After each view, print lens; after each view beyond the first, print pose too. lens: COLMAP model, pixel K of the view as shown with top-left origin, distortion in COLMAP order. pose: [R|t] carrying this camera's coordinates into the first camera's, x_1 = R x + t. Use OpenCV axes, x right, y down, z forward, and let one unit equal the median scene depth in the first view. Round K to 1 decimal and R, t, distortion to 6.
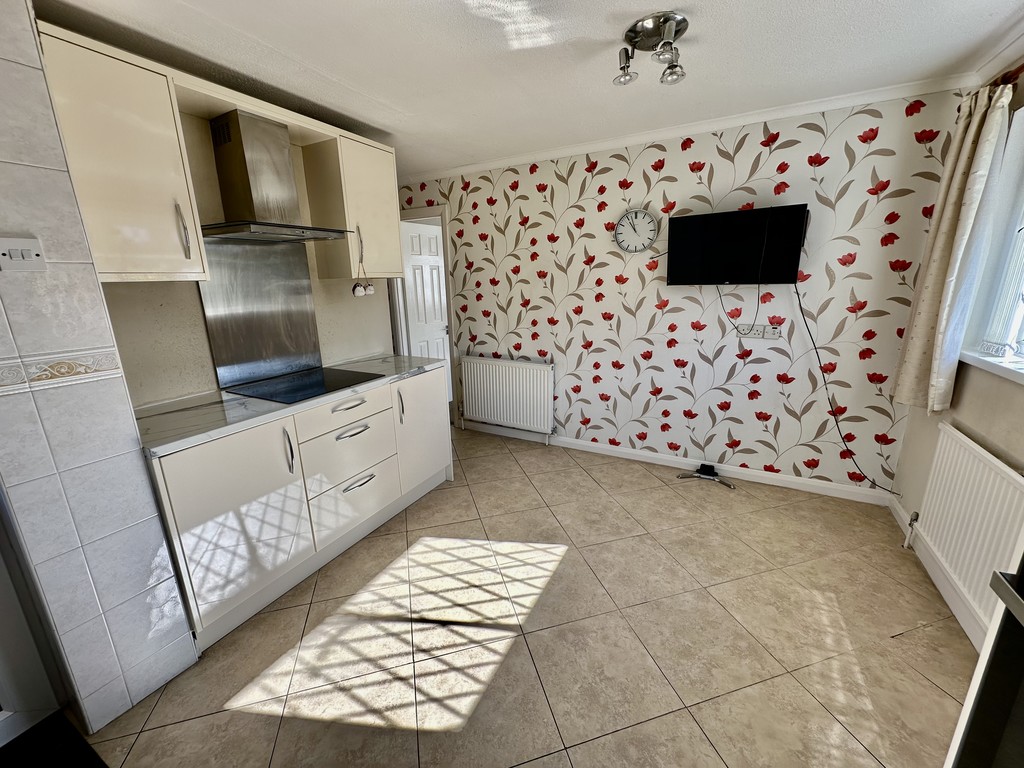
lens RADIAL K [[407.4, 0, 511.1], [0, 407.4, 383.0], [0, 0, 1]] dist [-0.002588, 0.001288]
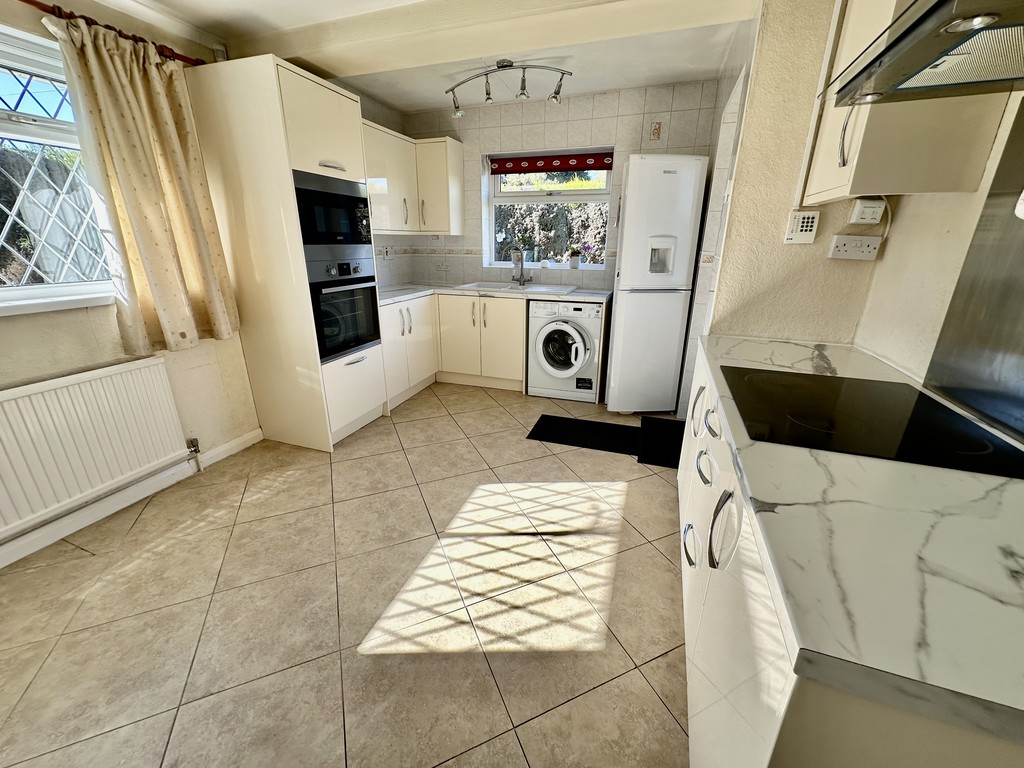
lens RADIAL K [[407.4, 0, 512.1], [0, 407.4, 379.6], [0, 0, 1]] dist [-0.002588, 0.001288]
pose [[-0.988649, 0.064000, -0.135927, -0.043376], [-0.022925, 0.829872, 0.557482, -0.357627], [0.148481, 0.554271, -0.818985, 1.641355]]
